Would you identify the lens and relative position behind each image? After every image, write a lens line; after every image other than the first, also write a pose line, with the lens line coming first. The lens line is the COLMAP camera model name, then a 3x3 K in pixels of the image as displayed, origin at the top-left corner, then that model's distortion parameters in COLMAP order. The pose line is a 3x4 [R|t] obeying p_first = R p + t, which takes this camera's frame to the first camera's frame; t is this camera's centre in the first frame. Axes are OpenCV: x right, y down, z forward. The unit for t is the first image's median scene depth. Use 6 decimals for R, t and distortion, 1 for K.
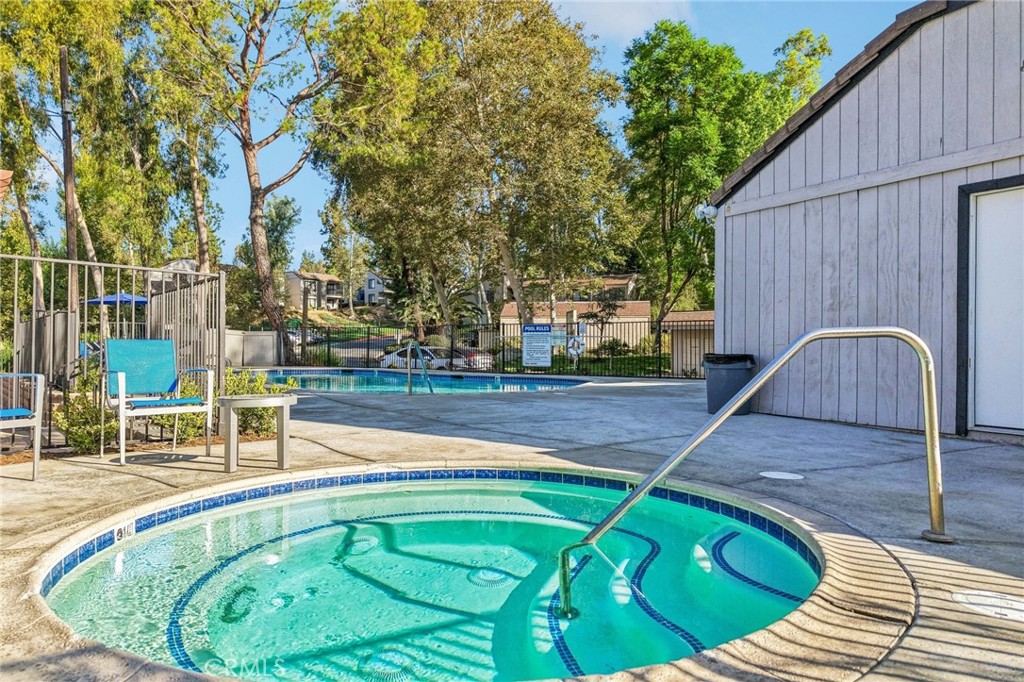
lens RADIAL K [[709.6, 0, 512.0], [0, 709.6, 341.0], [0, 0, 1]] dist [0.044723, -0.002162]
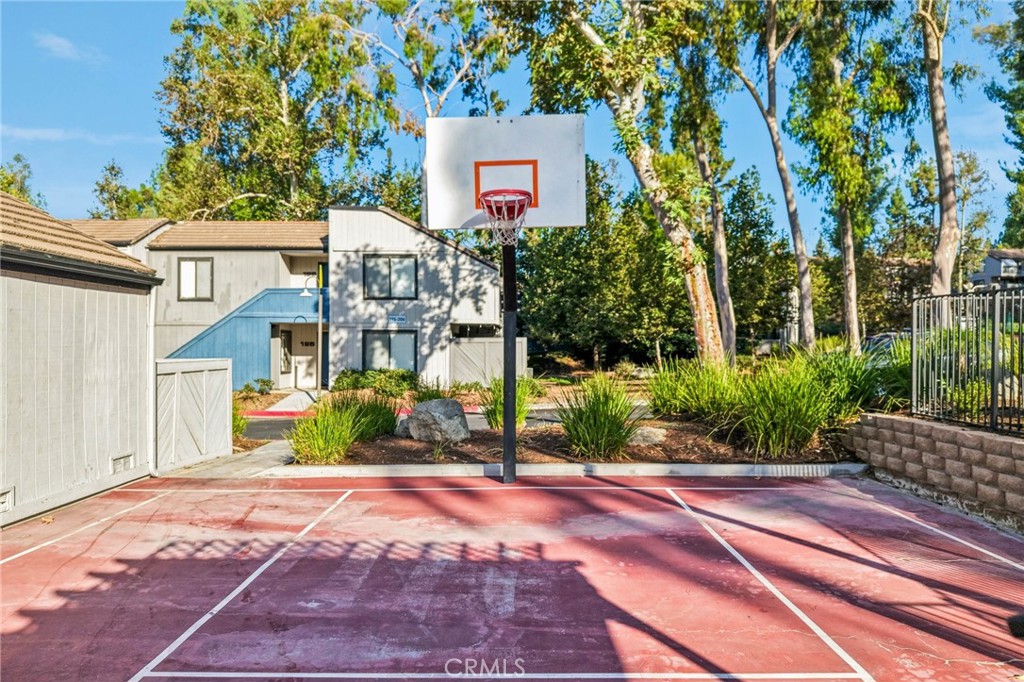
lens RADIAL K [[696.4, 0, 512.0], [0, 696.4, 341.0], [0, 0, 1]] dist [0.025417, -0.005324]
pose [[0.777427, -0.011820, -0.628862, -0.297914], [0.009807, 0.999930, -0.006671, -0.001172], [0.628897, -0.000981, 0.777488, 0.260168]]
